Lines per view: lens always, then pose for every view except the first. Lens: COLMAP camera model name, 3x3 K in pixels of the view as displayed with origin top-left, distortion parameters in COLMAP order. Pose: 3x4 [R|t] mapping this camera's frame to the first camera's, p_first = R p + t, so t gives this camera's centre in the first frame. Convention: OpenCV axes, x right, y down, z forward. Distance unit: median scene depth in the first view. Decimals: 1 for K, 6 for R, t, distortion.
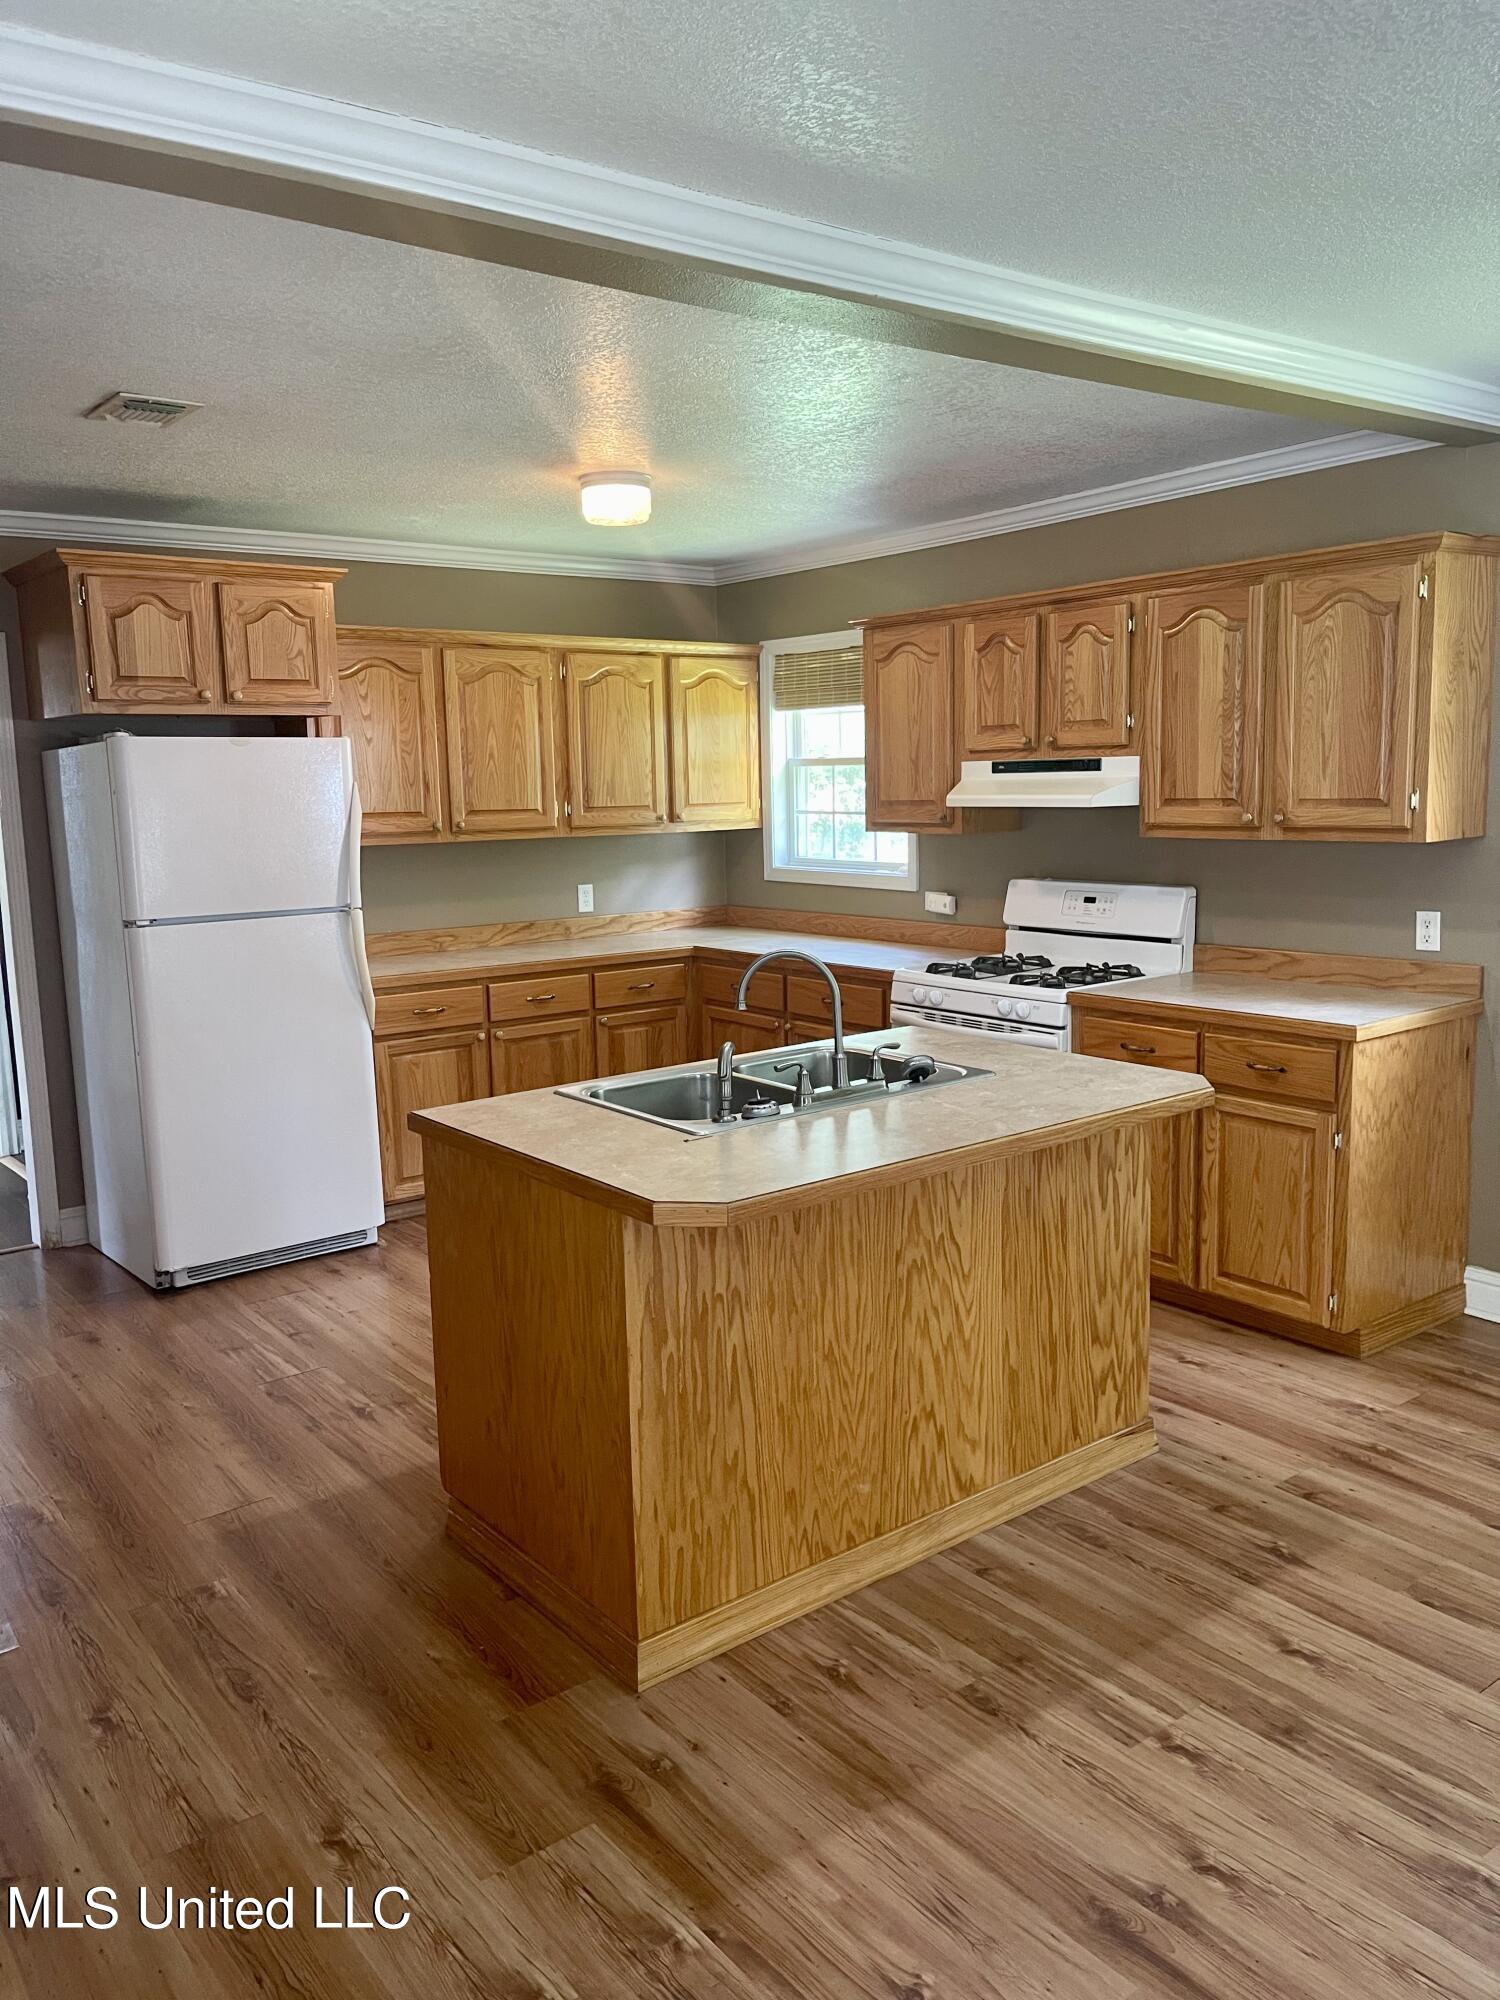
lens RADIAL K [[1528.0, 0, 748.9], [0, 1528.0, 994.1], [0, 0, 1]] dist [0.041268, -0.023657]
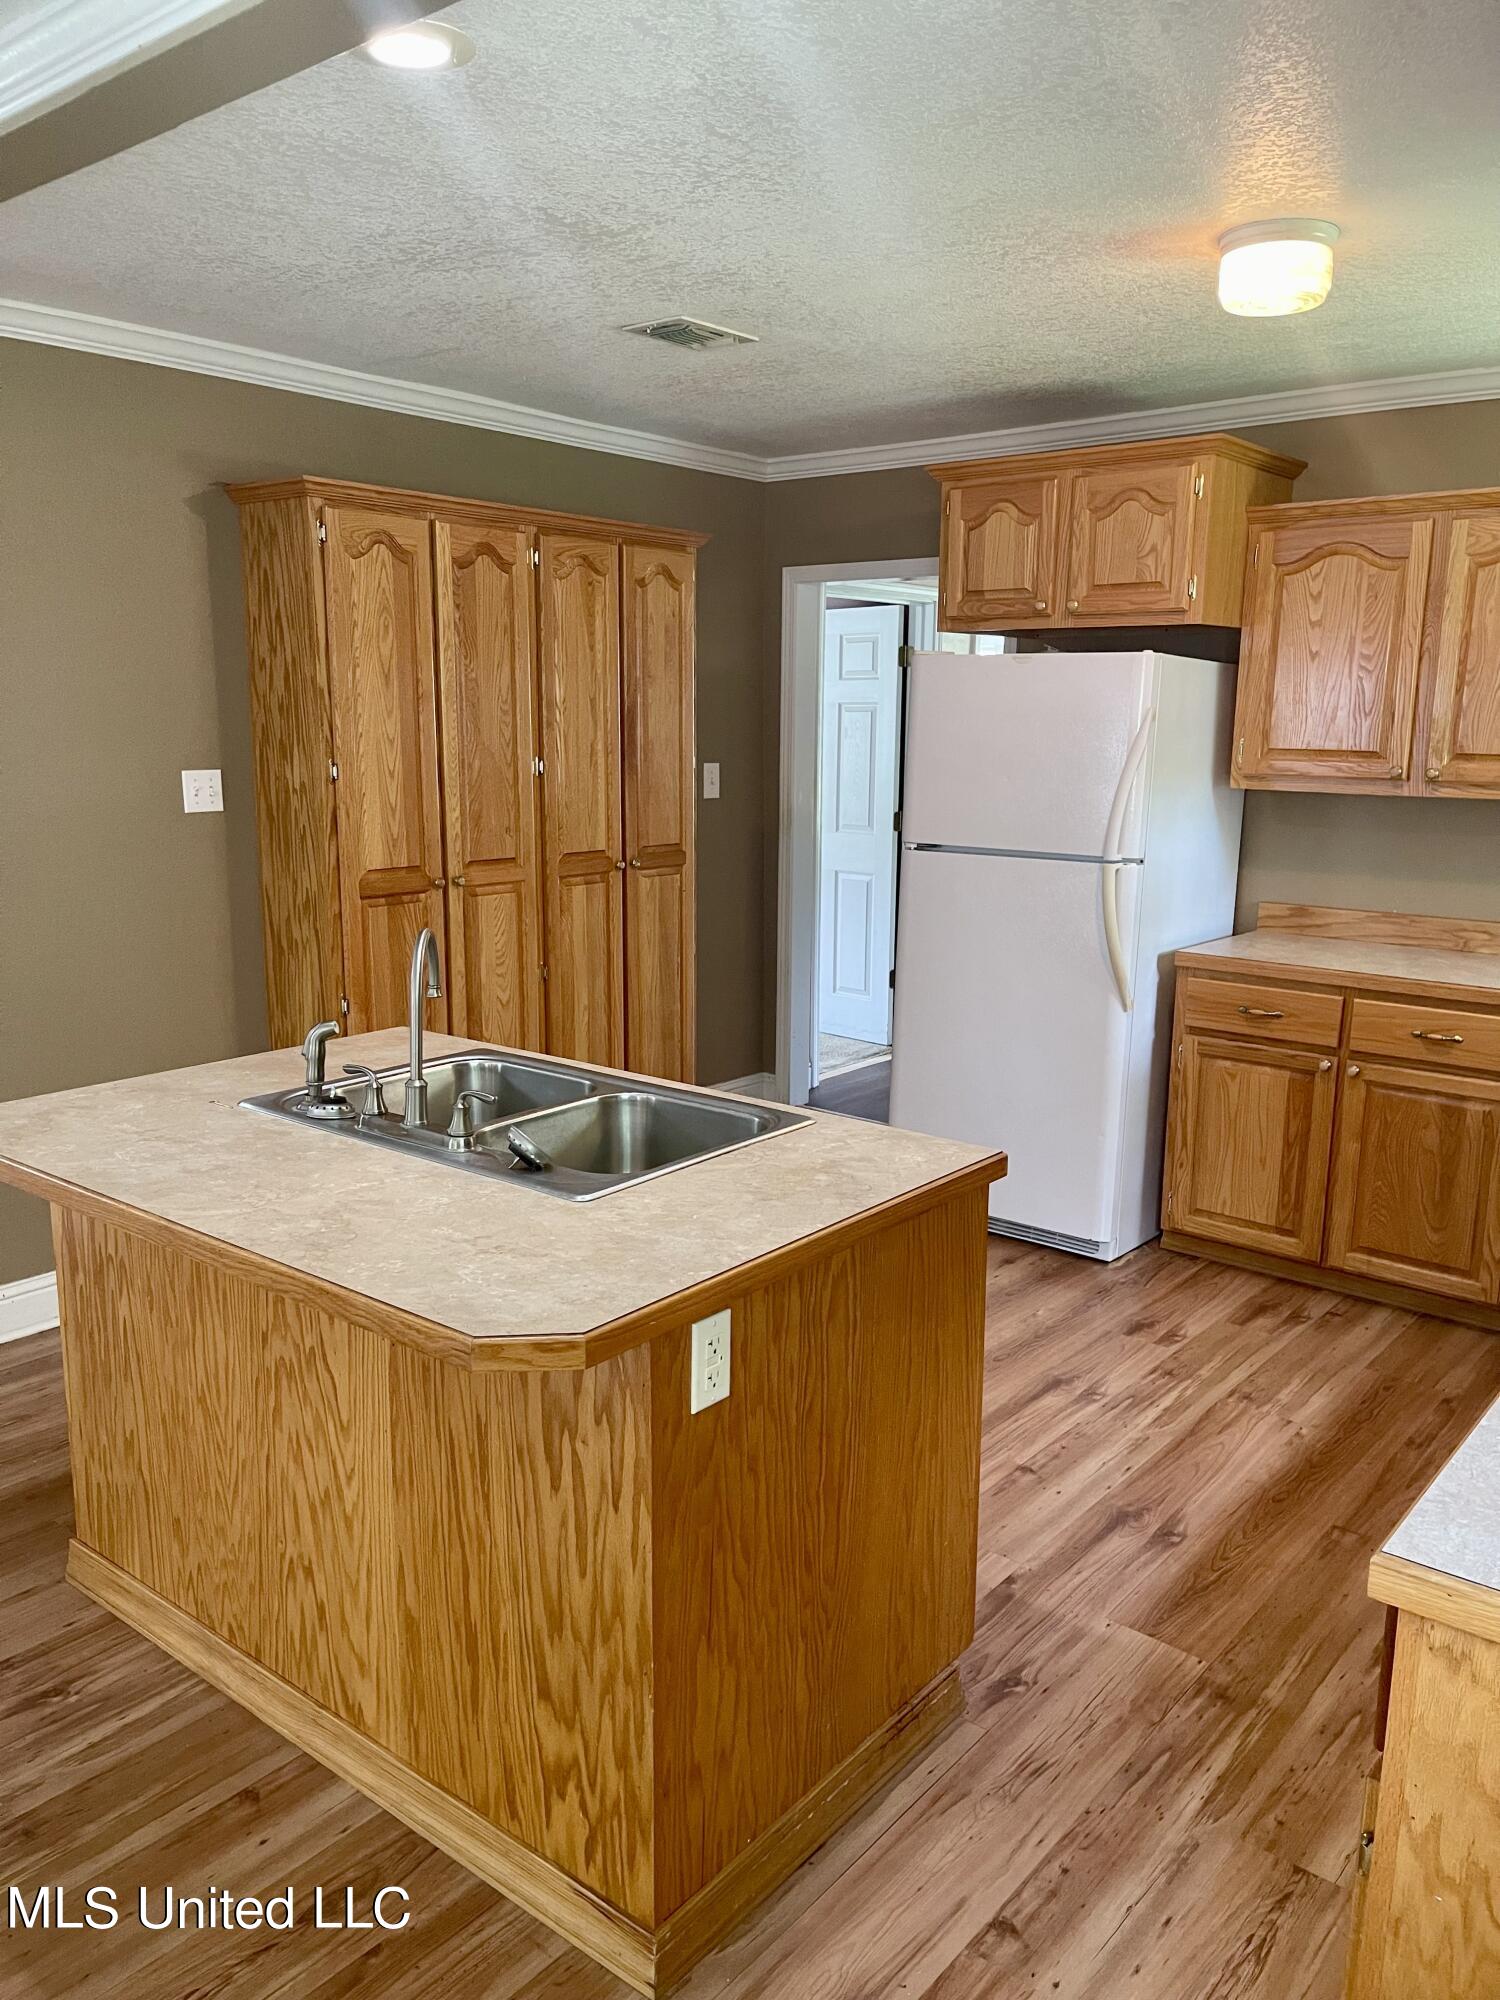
lens RADIAL K [[1528.0, 0, 747.4], [0, 1528.0, 1009.7], [0, 0, 1]] dist [0.041268, -0.023657]
pose [[0.215141, 0.212780, -0.953121, 0.745221], [-0.153551, 0.971206, 0.182157, -0.144908], [0.964436, 0.107163, 0.241619, 0.908058]]
